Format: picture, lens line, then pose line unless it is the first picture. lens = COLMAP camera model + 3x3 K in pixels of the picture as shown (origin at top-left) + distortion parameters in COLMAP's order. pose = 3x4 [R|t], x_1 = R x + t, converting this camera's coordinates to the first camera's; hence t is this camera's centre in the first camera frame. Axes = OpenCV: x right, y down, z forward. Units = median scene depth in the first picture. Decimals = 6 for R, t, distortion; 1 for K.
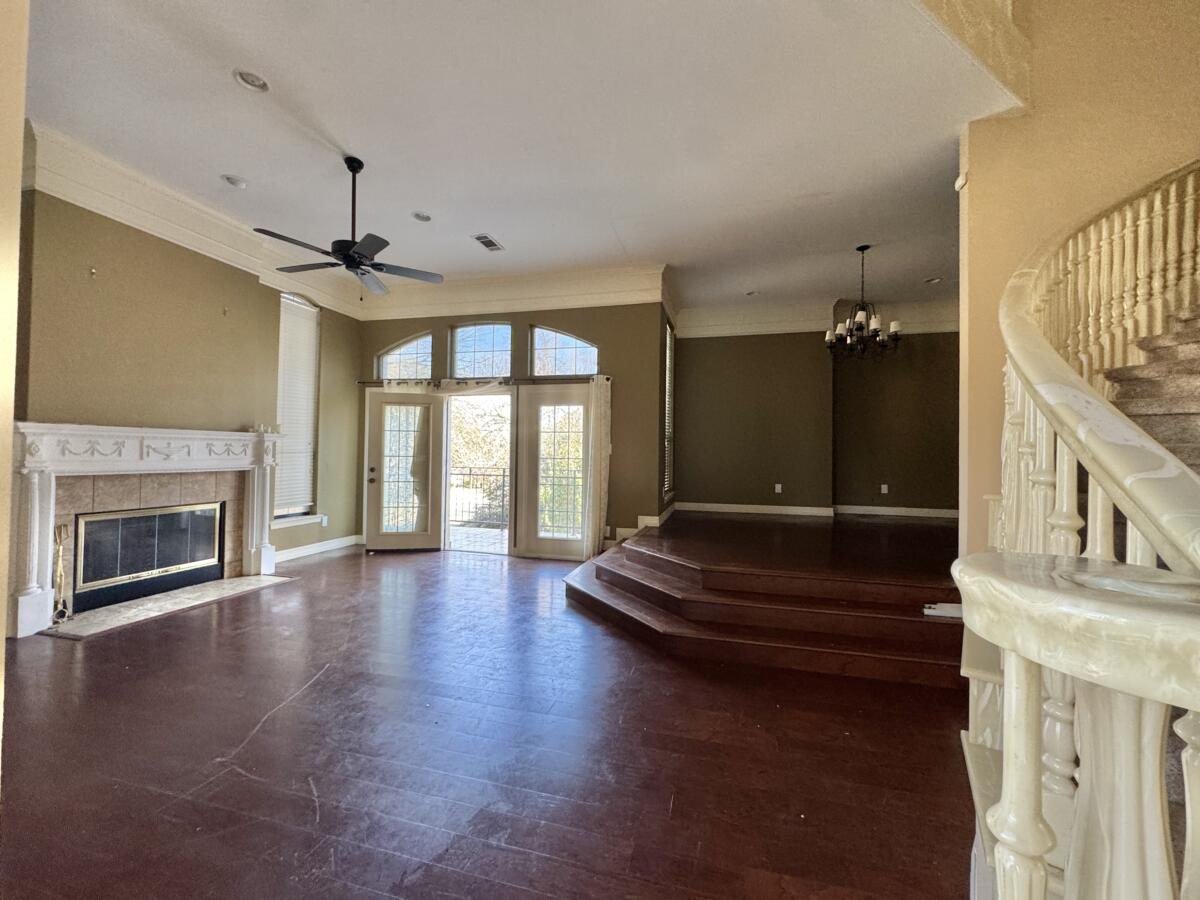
lens RADIAL K [[478.3, 0, 600.4], [0, 478.3, 448.1], [0, 0, 1]] dist [-0.002489, 0.000347]
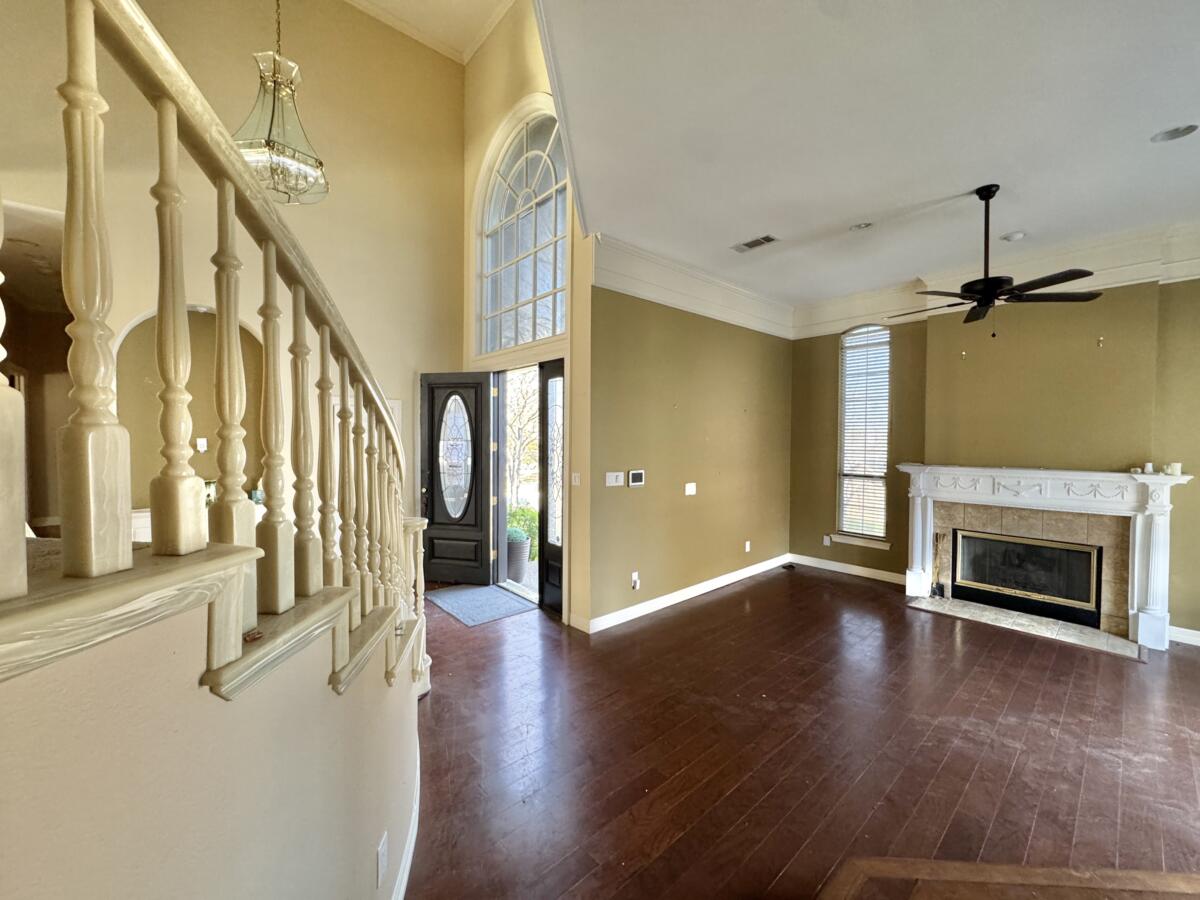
lens RADIAL K [[478.3, 0, 600.4], [0, 478.3, 448.1], [0, 0, 1]] dist [-0.002489, 0.000347]
pose [[-0.553047, 0.001468, -0.833149, 0.450702], [-0.002075, 0.999993, 0.003139, -0.069389], [0.833148, 0.003465, -0.553040, 0.604478]]
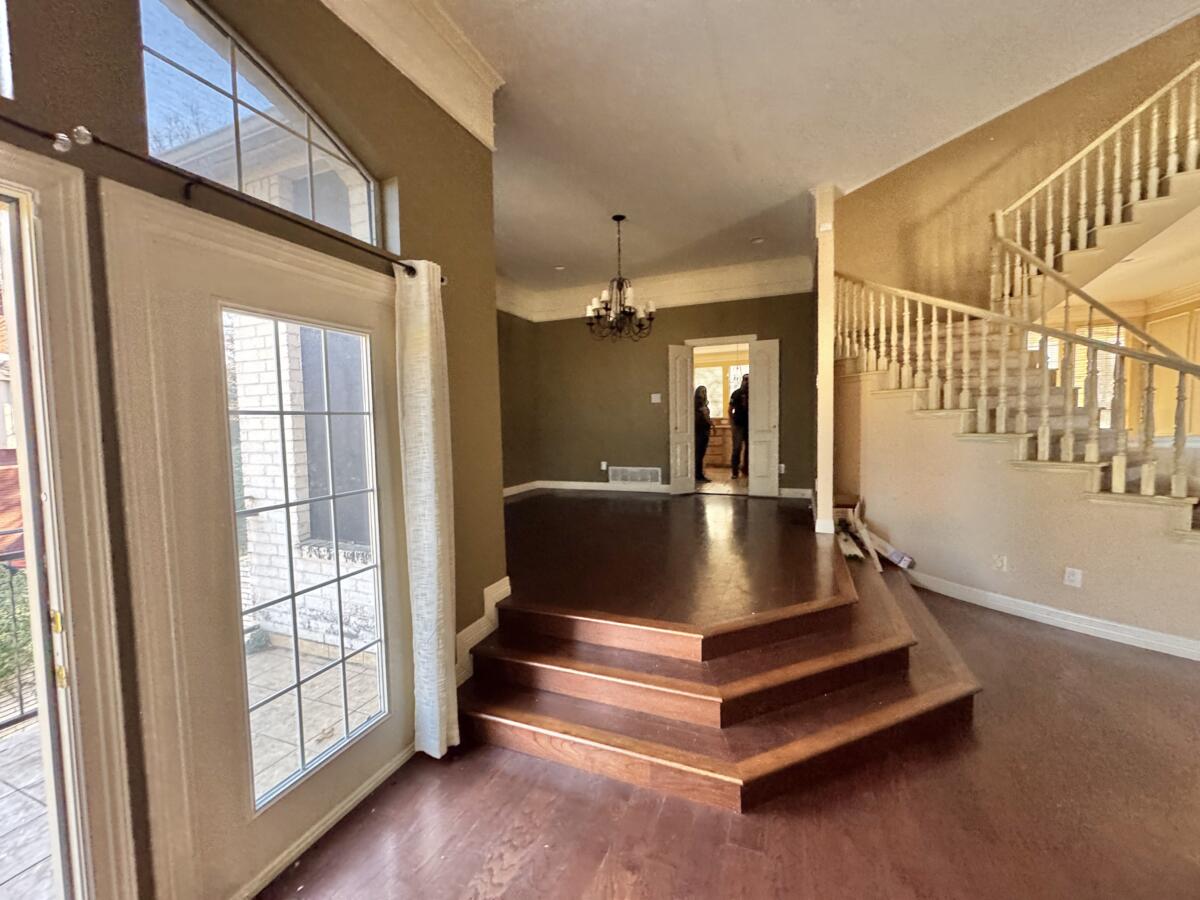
lens RADIAL K [[478.3, 0, 600.4], [0, 478.3, 448.1], [0, 0, 1]] dist [-0.002489, 0.000347]
pose [[0.134281, -0.071773, 0.988341, -0.383969], [0.010881, 0.997420, 0.070954, -0.033630], [-0.990884, 0.001226, 0.134715, 0.847212]]
